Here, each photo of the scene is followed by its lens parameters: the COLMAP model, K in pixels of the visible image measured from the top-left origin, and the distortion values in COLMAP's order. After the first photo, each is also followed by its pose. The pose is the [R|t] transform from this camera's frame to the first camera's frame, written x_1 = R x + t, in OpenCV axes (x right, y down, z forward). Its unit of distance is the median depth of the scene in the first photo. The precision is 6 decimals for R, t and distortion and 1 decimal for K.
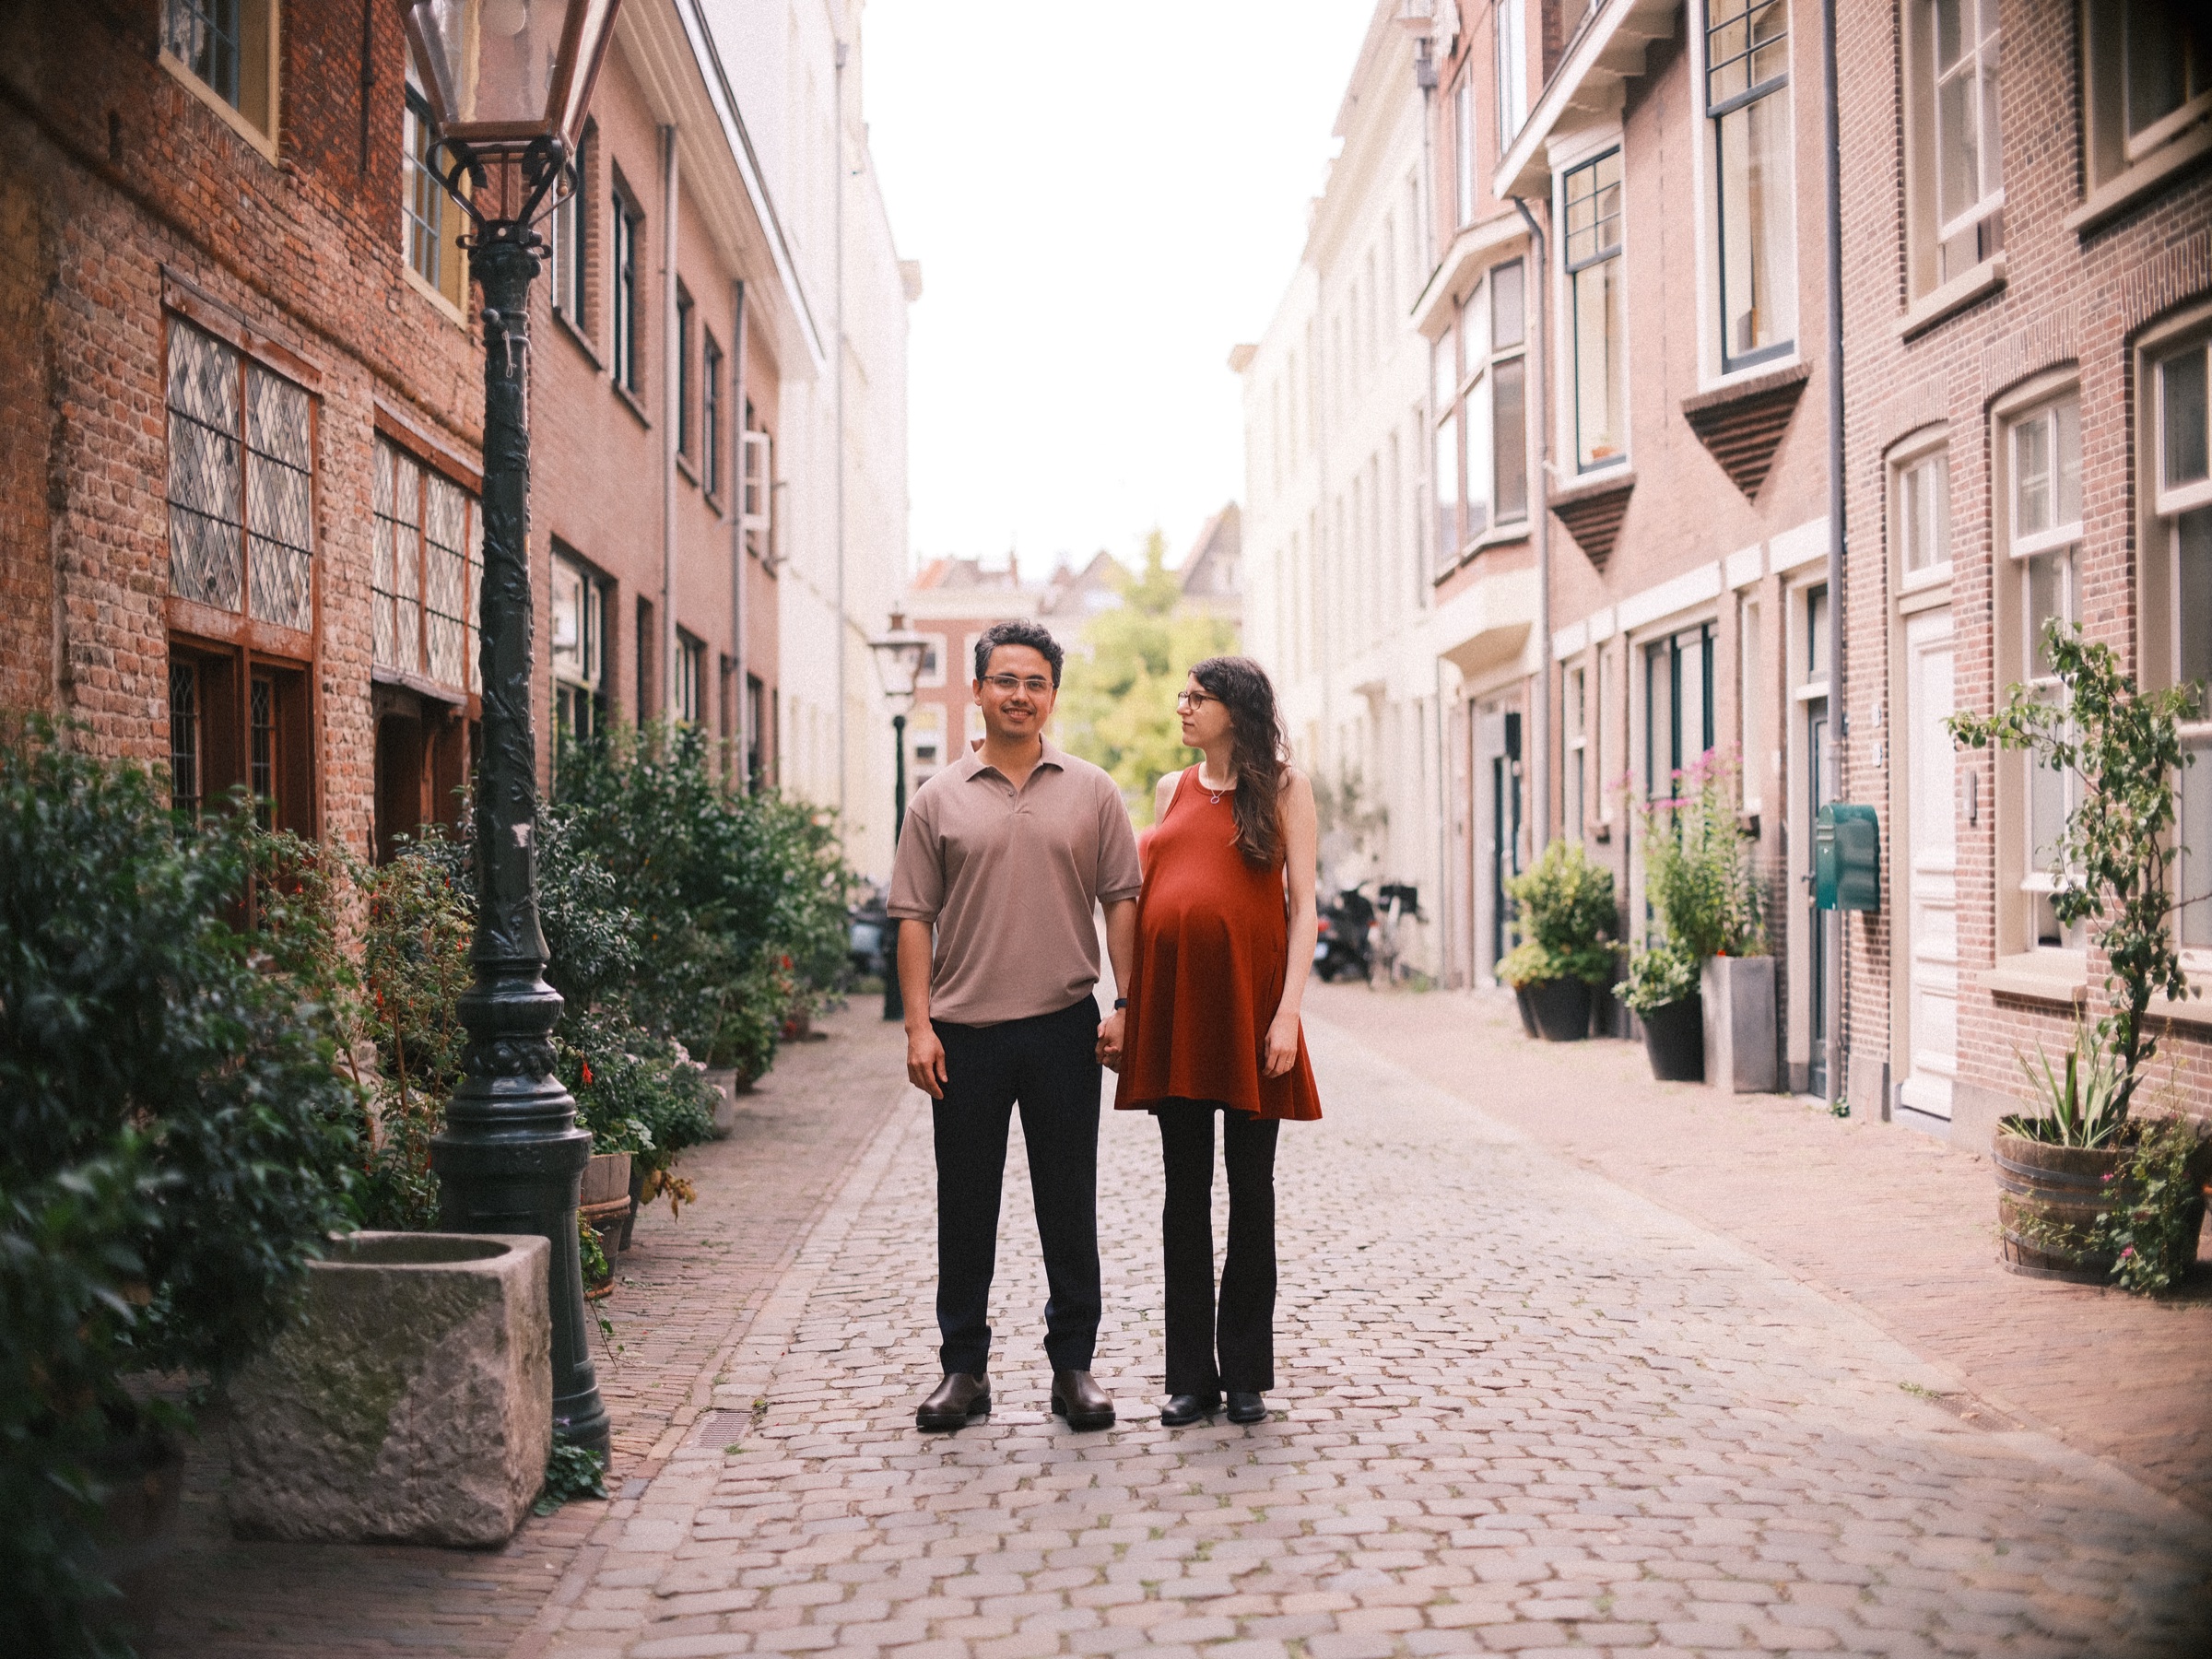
lens RADIAL K [[2700.9, 0, 1106.0], [0, 2700.9, 829.5], [0, 0, 1]] dist [-0.197652, 0.310078]
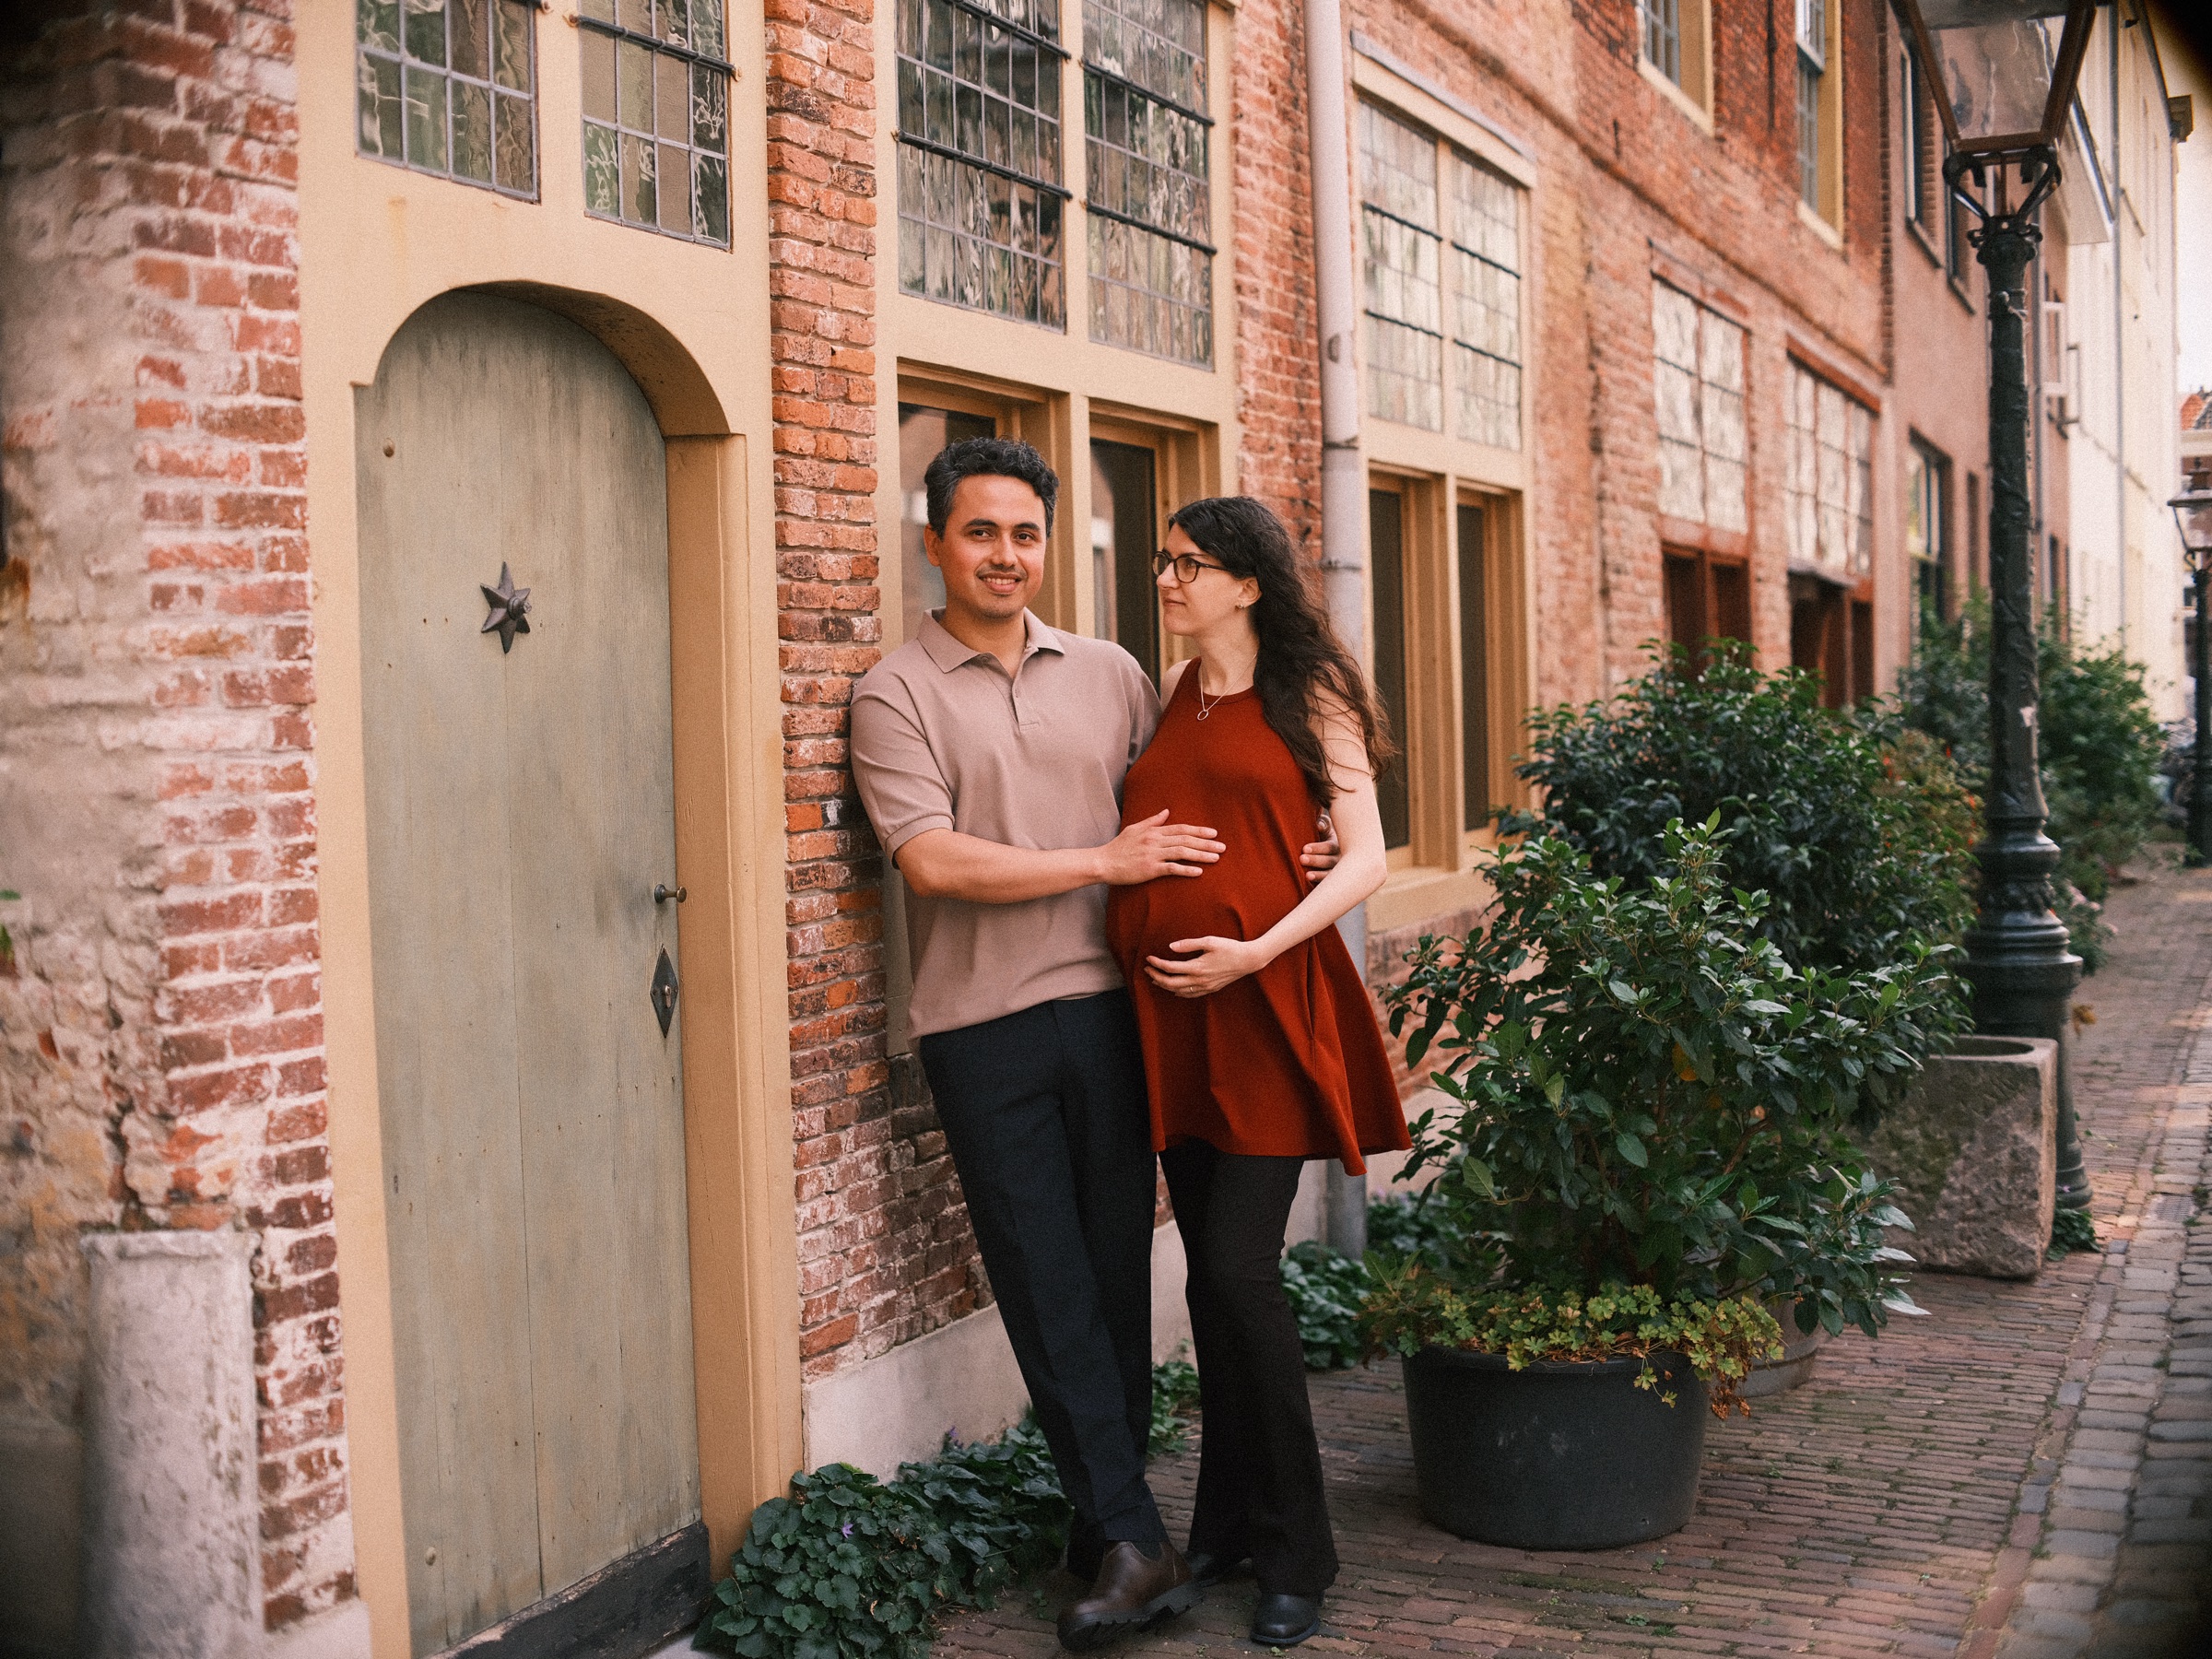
lens RADIAL K [[2700.9, 0, 1106.0], [0, 2700.9, 829.5], [0, 0, 1]] dist [-0.197652, 0.310078]
pose [[0.904170, 0.007714, -0.427102, -0.067938], [0.017403, 0.998342, 0.054872, -0.017314], [0.426817, -0.057046, 0.902537, -0.244735]]
